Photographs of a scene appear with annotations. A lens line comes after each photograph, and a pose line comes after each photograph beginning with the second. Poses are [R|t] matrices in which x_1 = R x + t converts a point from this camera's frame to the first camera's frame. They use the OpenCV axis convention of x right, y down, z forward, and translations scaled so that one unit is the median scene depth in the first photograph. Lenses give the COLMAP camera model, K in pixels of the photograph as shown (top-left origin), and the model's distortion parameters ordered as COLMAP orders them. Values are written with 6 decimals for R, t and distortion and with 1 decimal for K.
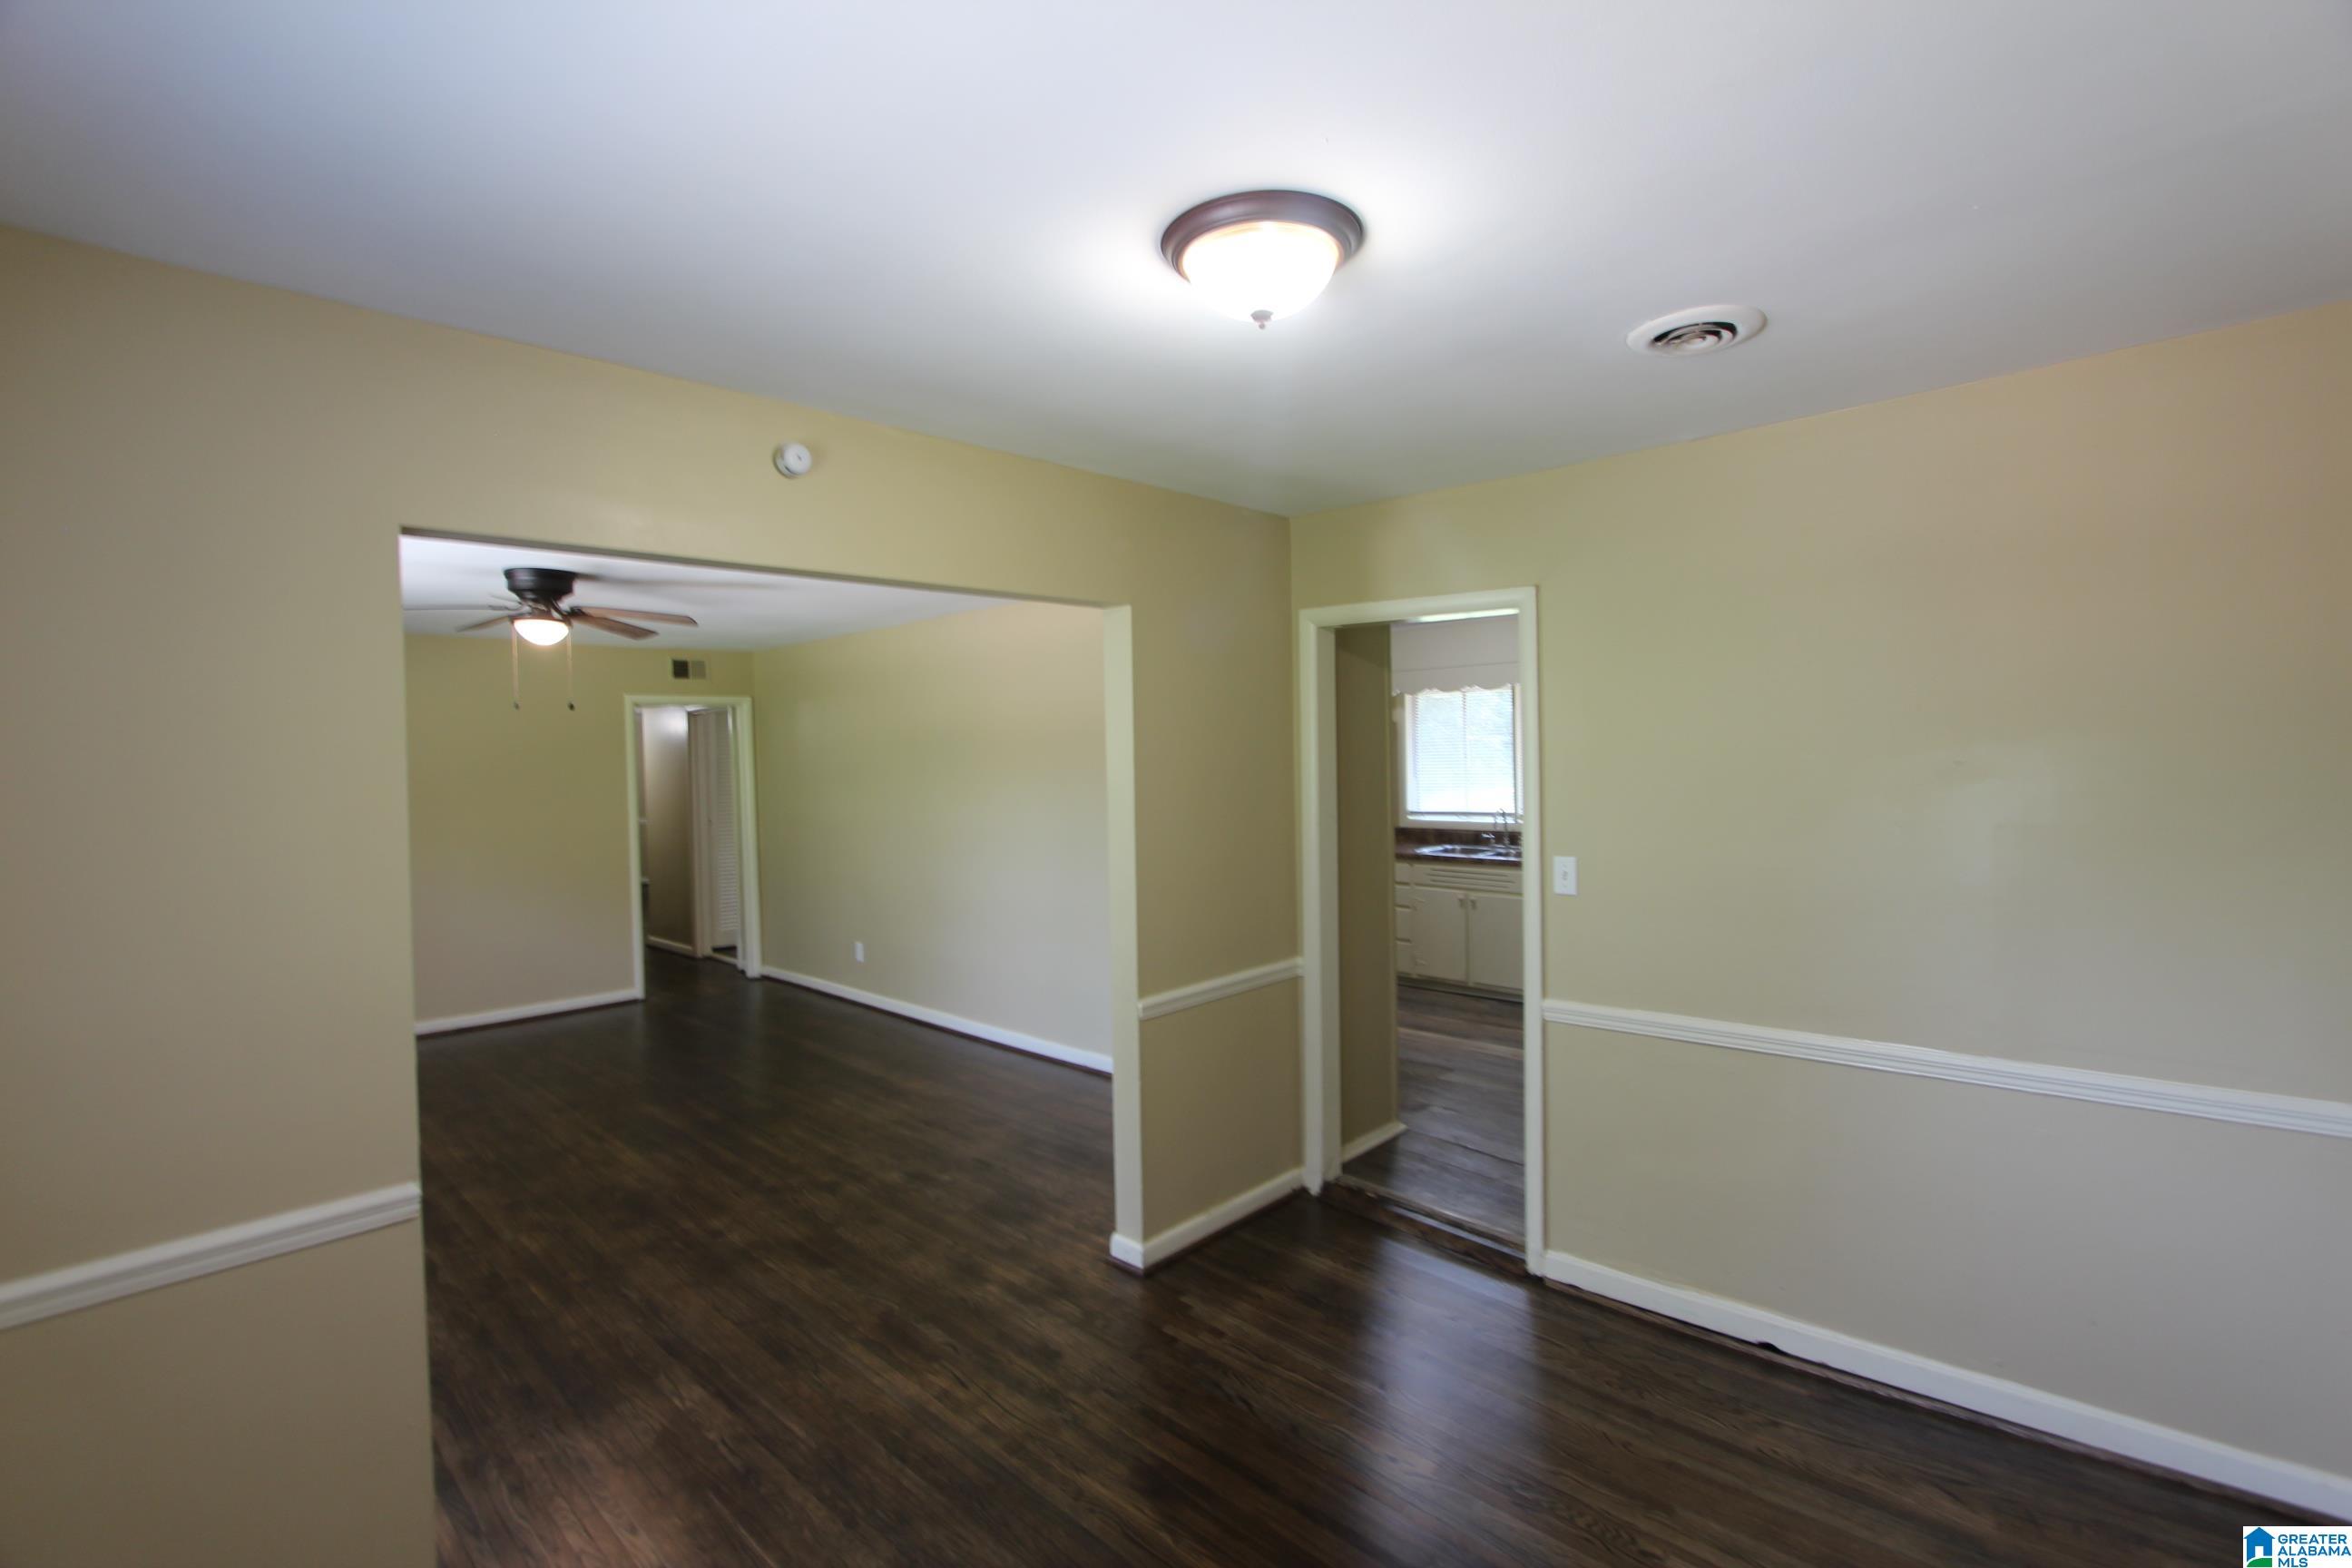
lens RADIAL K [[1074.7, 0, 1166.0], [0, 1074.7, 799.4], [0, 0, 1]] dist [-0.009657, 0.000772]
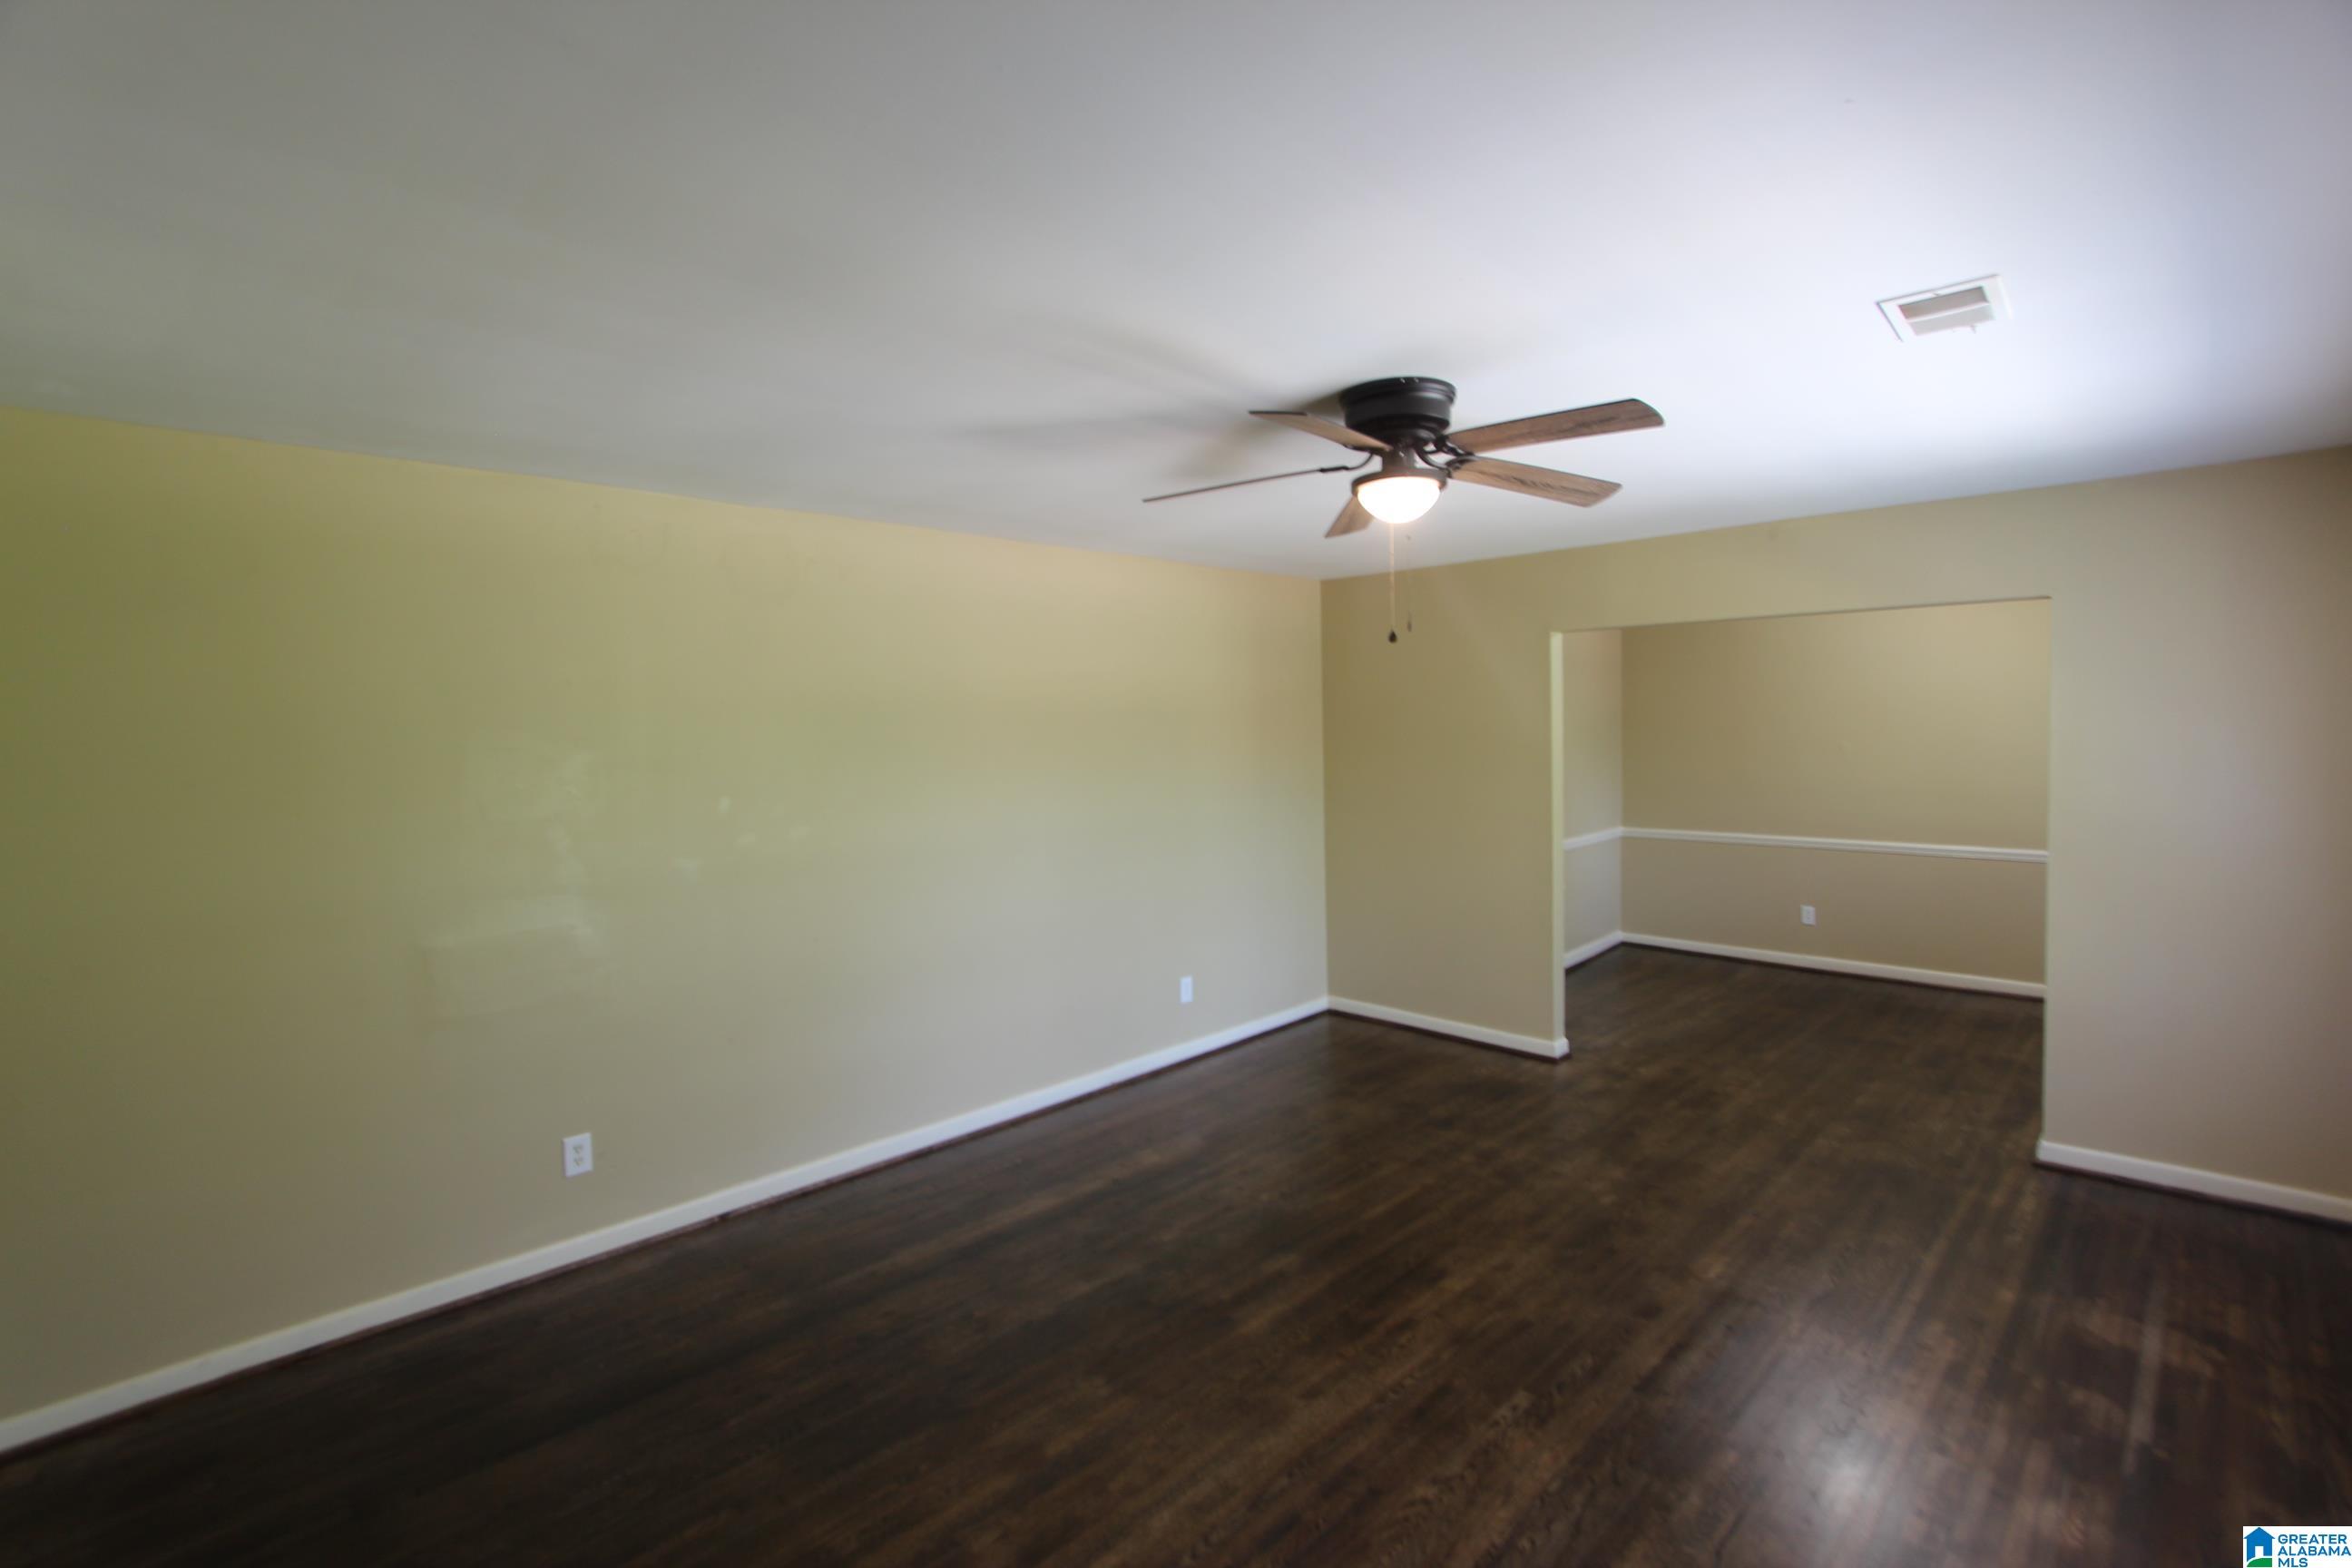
lens RADIAL K [[1074.7, 0, 1237.1], [0, 1074.7, 712.5], [0, 0, 1]] dist [-0.009657, 0.000772]
pose [[-0.008577, 0.007580, 0.999934, -1.354698], [0.055812, 0.998416, -0.007090, -0.057505], [-0.998404, 0.055748, -0.008987, 1.256250]]
